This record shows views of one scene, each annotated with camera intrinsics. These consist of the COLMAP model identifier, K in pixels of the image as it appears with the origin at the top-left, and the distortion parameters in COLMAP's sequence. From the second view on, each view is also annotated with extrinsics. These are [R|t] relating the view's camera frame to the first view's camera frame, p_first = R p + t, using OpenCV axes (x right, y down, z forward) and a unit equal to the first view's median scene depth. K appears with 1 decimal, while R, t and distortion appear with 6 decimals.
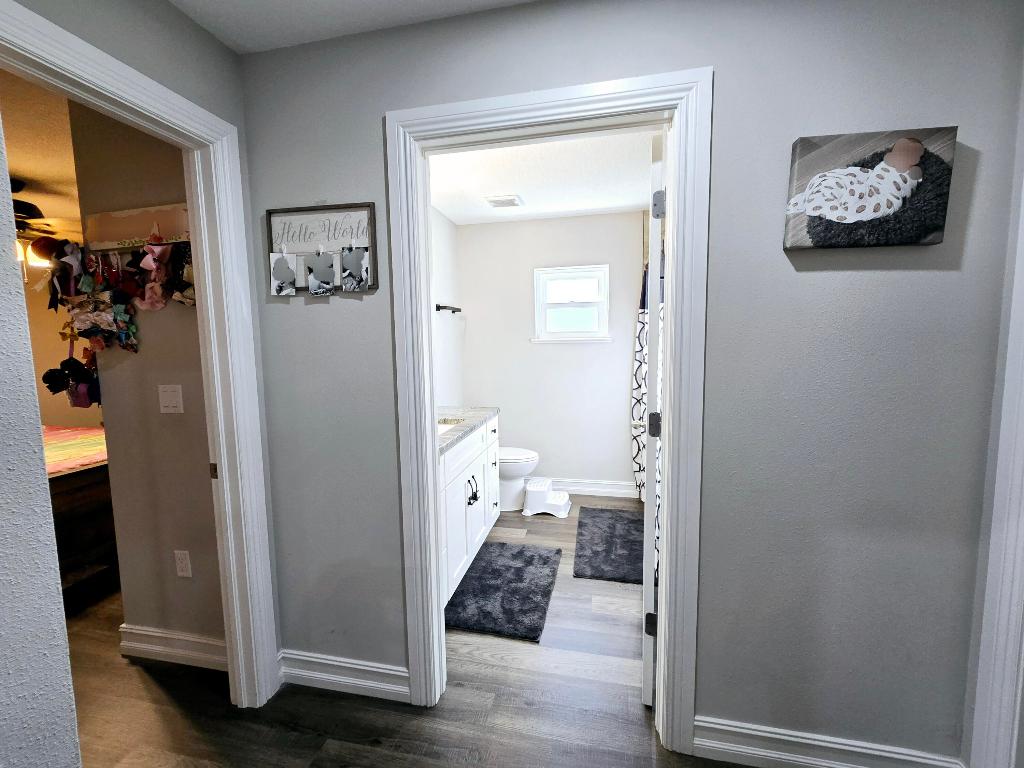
lens RADIAL K [[421.3, 0, 513.6], [0, 421.3, 381.3], [0, 0, 1]] dist [-0.000039, 0.000132]
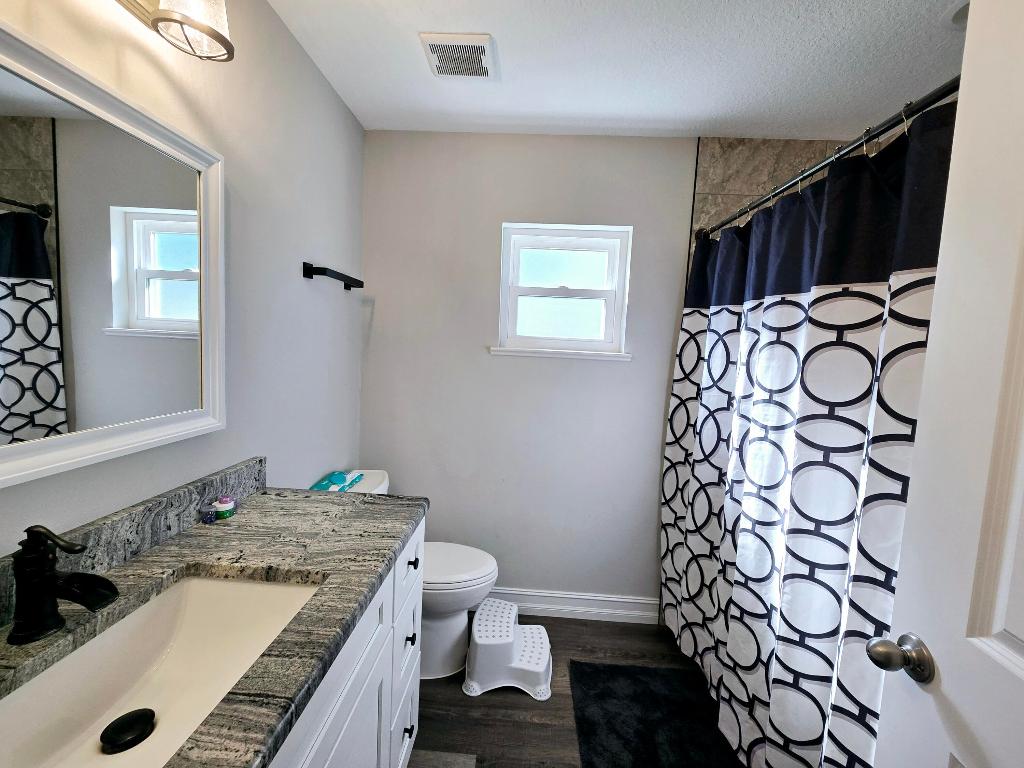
lens RADIAL K [[421.3, 0, 513.6], [0, 421.3, 381.3], [0, 0, 1]] dist [-0.000039, 0.000132]
pose [[0.984480, 0.049553, 0.168354, -0.022191], [-0.046998, 0.998712, -0.019127, -0.048272], [-0.169085, 0.010917, 0.985541, 0.474954]]
